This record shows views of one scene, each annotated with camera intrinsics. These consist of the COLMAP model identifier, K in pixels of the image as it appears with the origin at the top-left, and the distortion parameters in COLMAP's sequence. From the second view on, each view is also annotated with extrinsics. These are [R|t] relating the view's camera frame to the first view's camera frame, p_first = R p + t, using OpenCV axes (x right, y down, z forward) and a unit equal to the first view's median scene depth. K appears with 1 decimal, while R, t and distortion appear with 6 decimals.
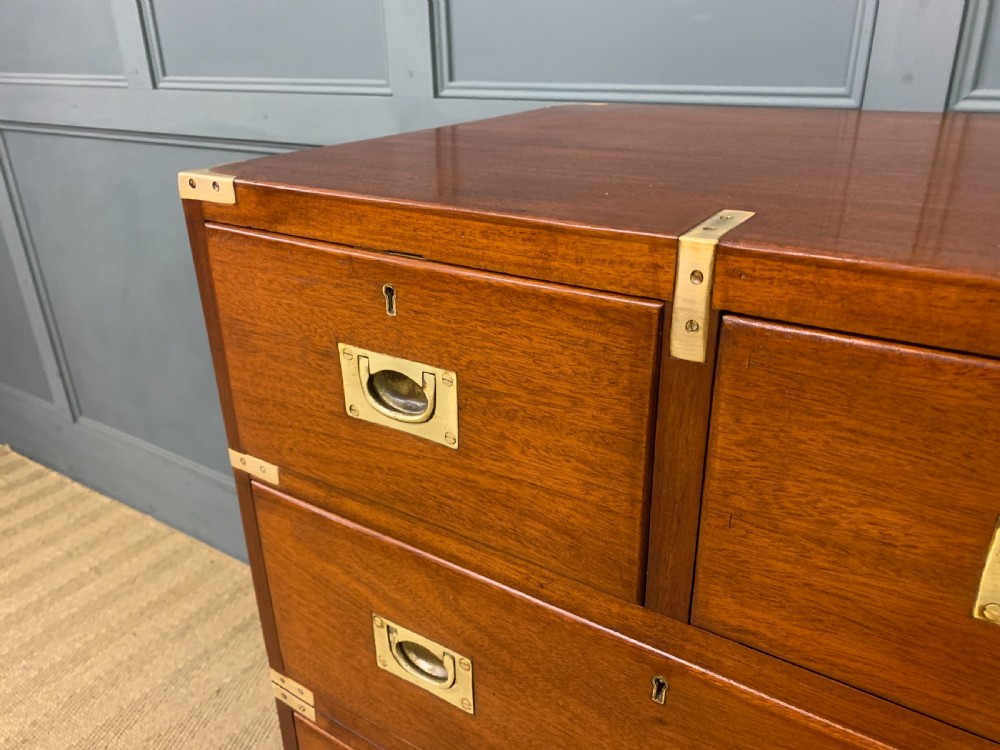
lens RADIAL K [[771.8, 0, 495.6], [0, 771.8, 381.6], [0, 0, 1]] dist [0.037882, -0.025077]
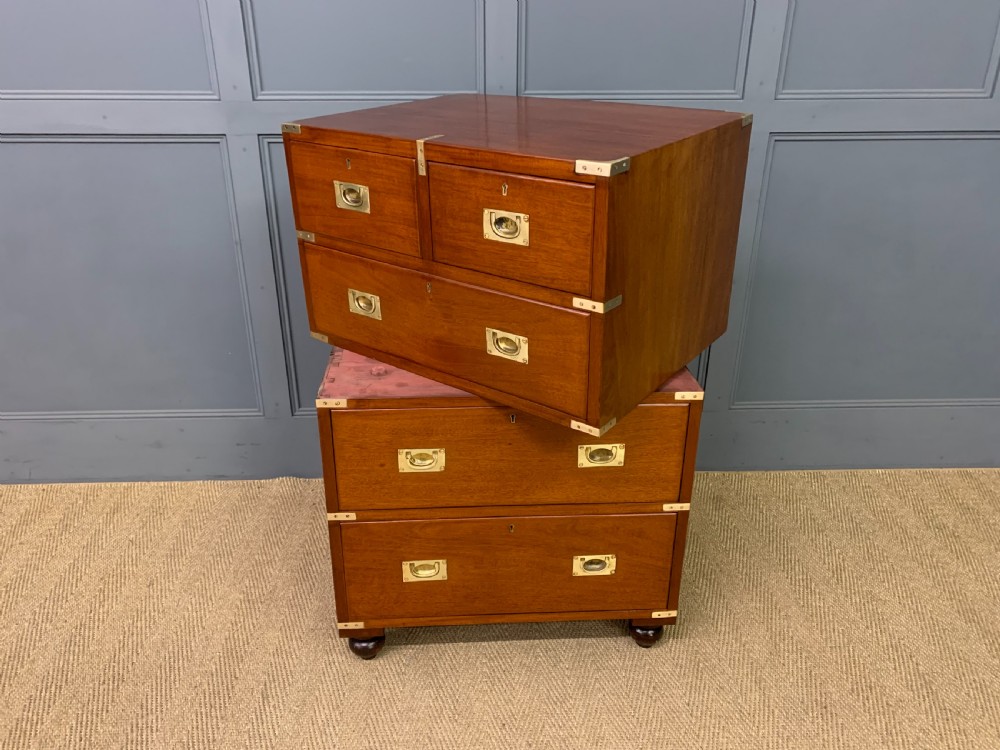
lens RADIAL K [[771.8, 0, 490.9], [0, 771.8, 366.7], [0, 0, 1]] dist [0.037882, -0.025077]
pose [[0.812411, -0.218495, 0.540599, -1.775739], [0.221325, 0.973304, 0.060777, 0.544300], [-0.539447, 0.070273, 0.839082, -1.691388]]
